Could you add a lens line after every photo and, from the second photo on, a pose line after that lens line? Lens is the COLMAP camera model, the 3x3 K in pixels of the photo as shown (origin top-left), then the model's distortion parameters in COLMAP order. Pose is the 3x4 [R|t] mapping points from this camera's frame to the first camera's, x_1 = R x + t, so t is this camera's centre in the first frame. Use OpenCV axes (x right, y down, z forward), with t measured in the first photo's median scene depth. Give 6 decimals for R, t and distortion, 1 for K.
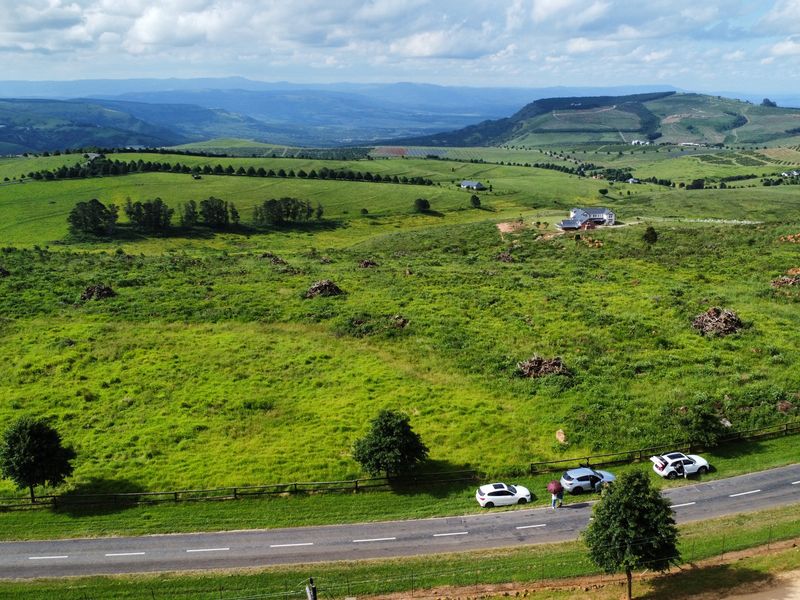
lens RADIAL K [[774.4, 0, 400.0], [0, 774.4, 300.0], [0, 0, 1]] dist [-0.005825, -0.035058]
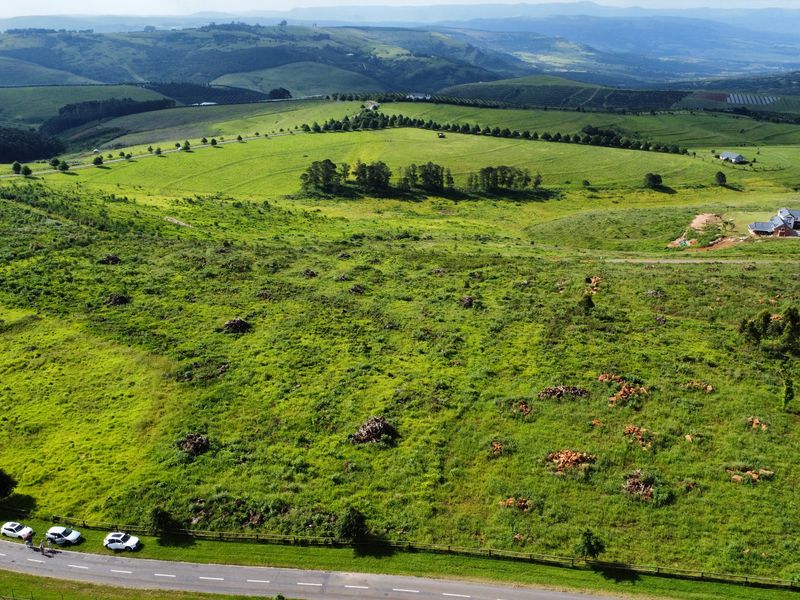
lens RADIAL K [[774.4, 0, 400.0], [0, 774.4, 300.0], [0, 0, 1]] dist [-0.005825, -0.035058]
pose [[0.909126, 0.142701, -0.391313, 0.131284], [-0.106620, 0.987909, 0.112557, -0.046242], [0.402644, -0.060607, 0.913348, -0.015430]]
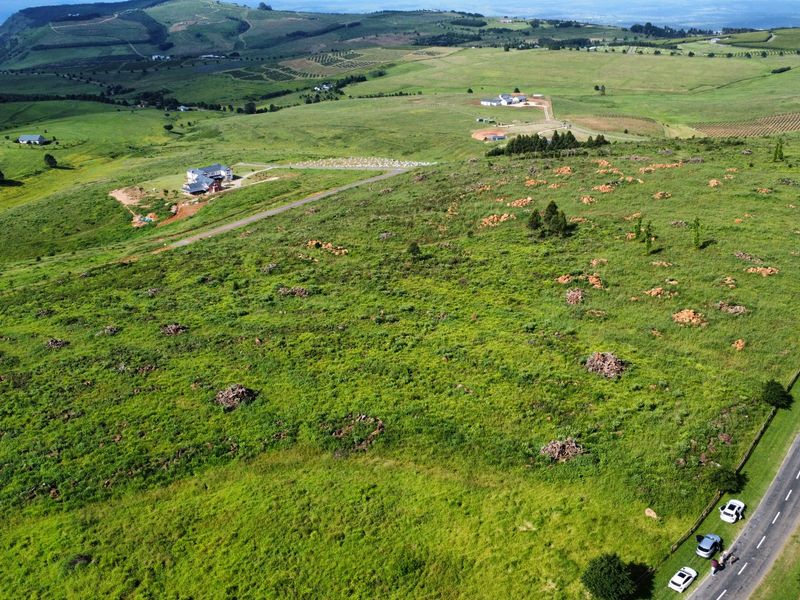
lens RADIAL K [[774.4, 0, 400.0], [0, 774.4, 300.0], [0, 0, 1]] dist [-0.005825, -0.035058]
pose [[0.815377, -0.226558, 0.532759, -0.088102], [0.160313, 0.972620, 0.168255, -0.054736], [-0.556291, -0.051783, 0.829372, 0.008547]]
